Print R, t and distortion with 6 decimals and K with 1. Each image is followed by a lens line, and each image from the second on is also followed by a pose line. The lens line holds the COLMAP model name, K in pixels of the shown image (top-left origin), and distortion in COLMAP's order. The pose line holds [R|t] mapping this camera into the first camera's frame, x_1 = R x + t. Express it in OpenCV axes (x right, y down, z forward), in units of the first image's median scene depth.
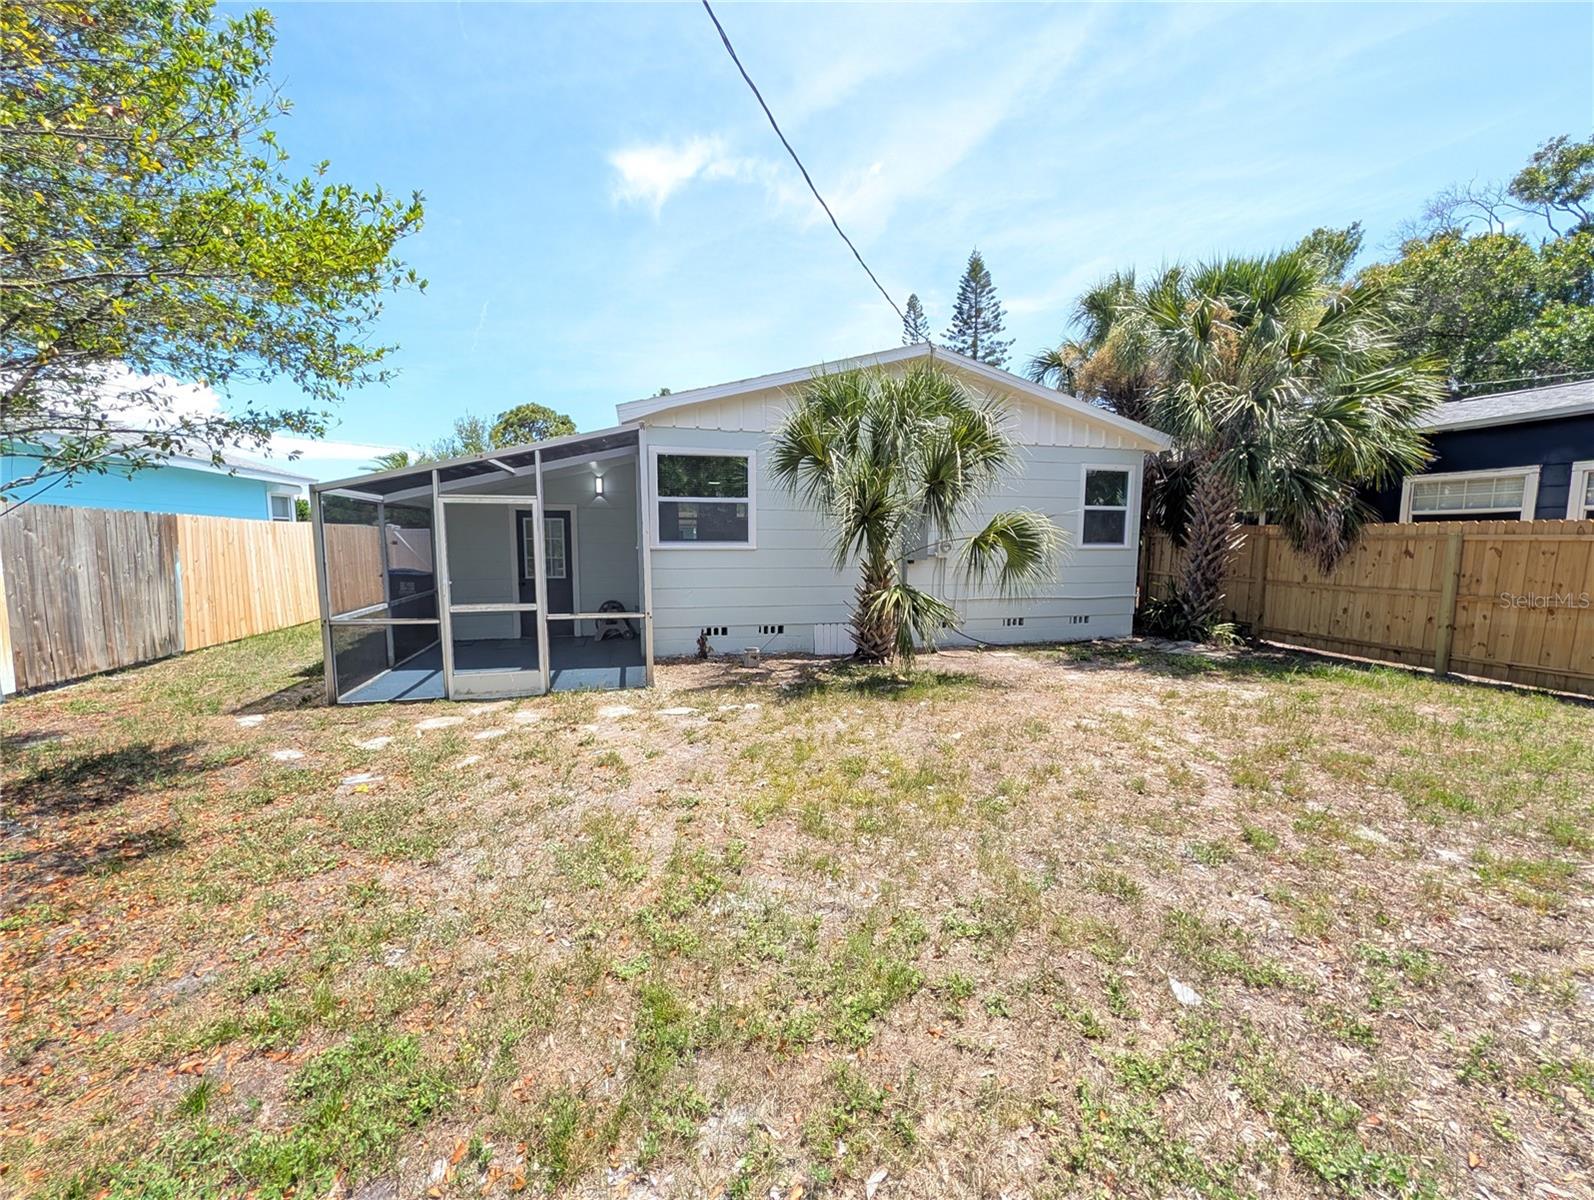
lens RADIAL K [[624.6, 0, 797.8], [0, 624.6, 608.3], [0, 0, 1]] dist [-0.001354, 0.000340]
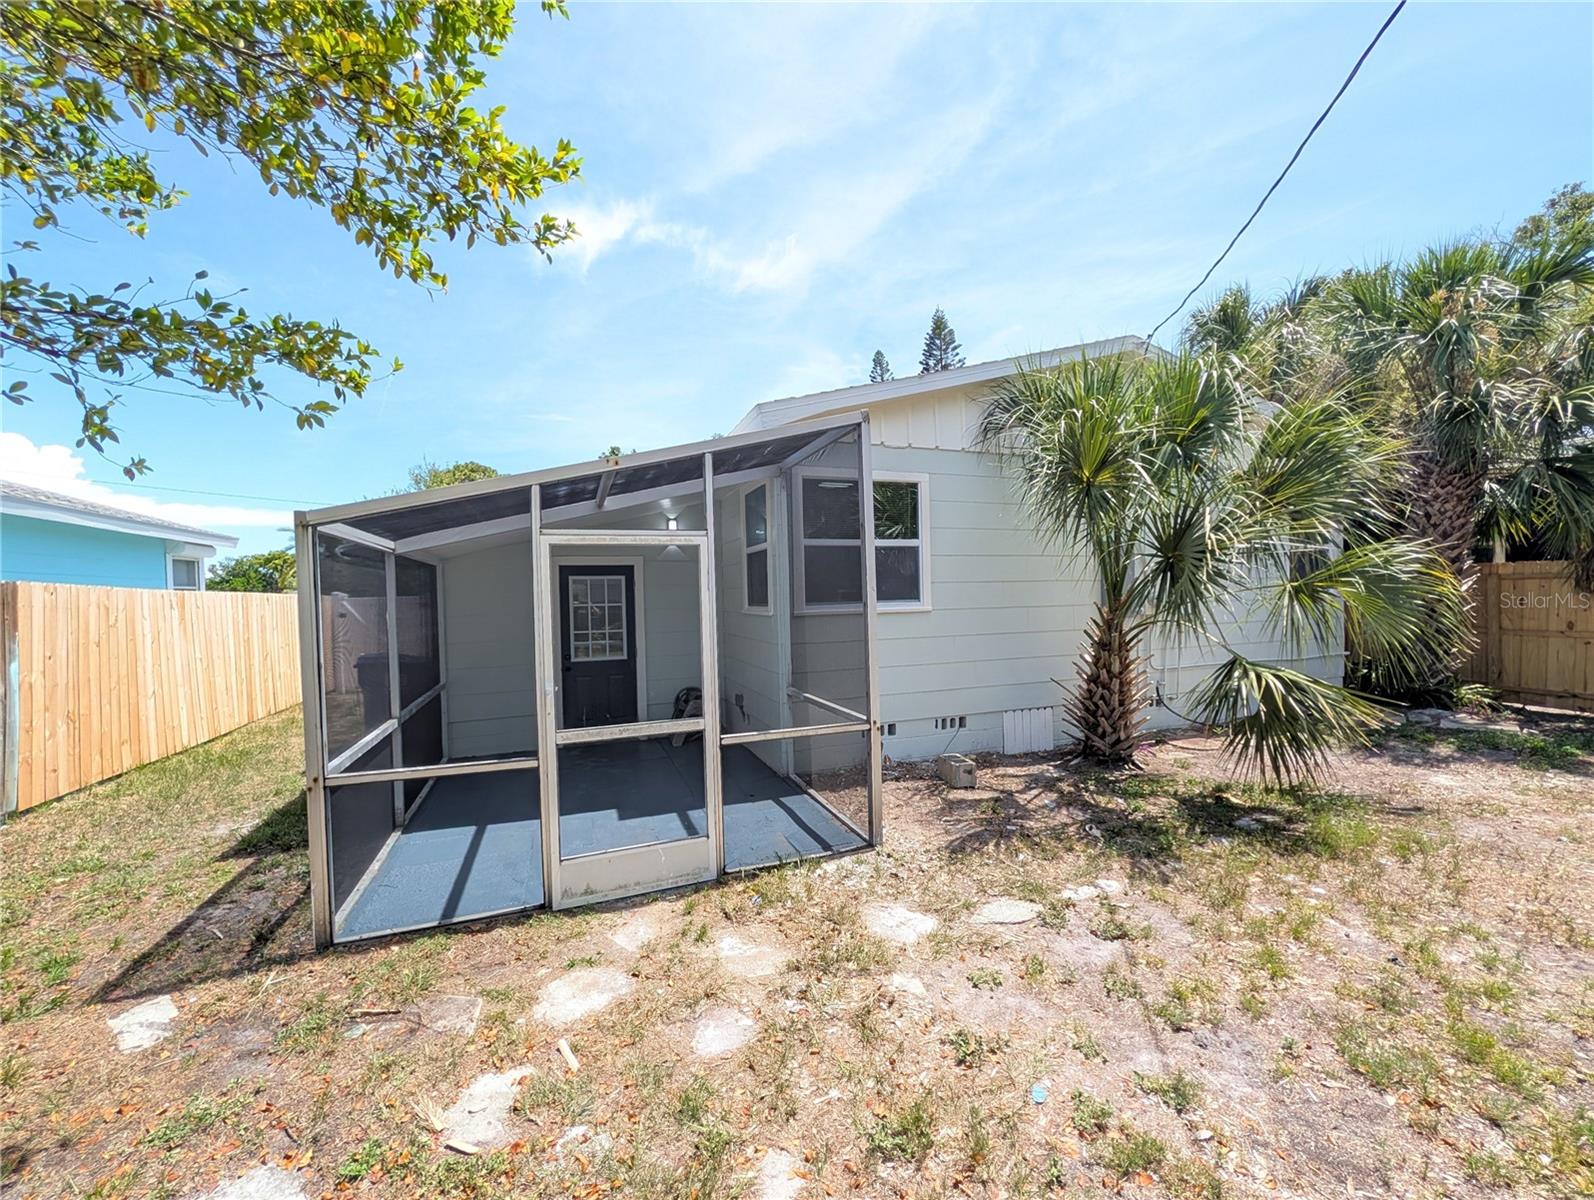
lens RADIAL K [[624.6, 0, 797.8], [0, 624.6, 608.3], [0, 0, 1]] dist [-0.001354, 0.000340]
pose [[0.994447, -0.029930, 0.100889, -0.338243], [0.039103, 0.995155, -0.090206, -0.045795], [-0.097701, 0.093650, 0.990800, 0.365369]]
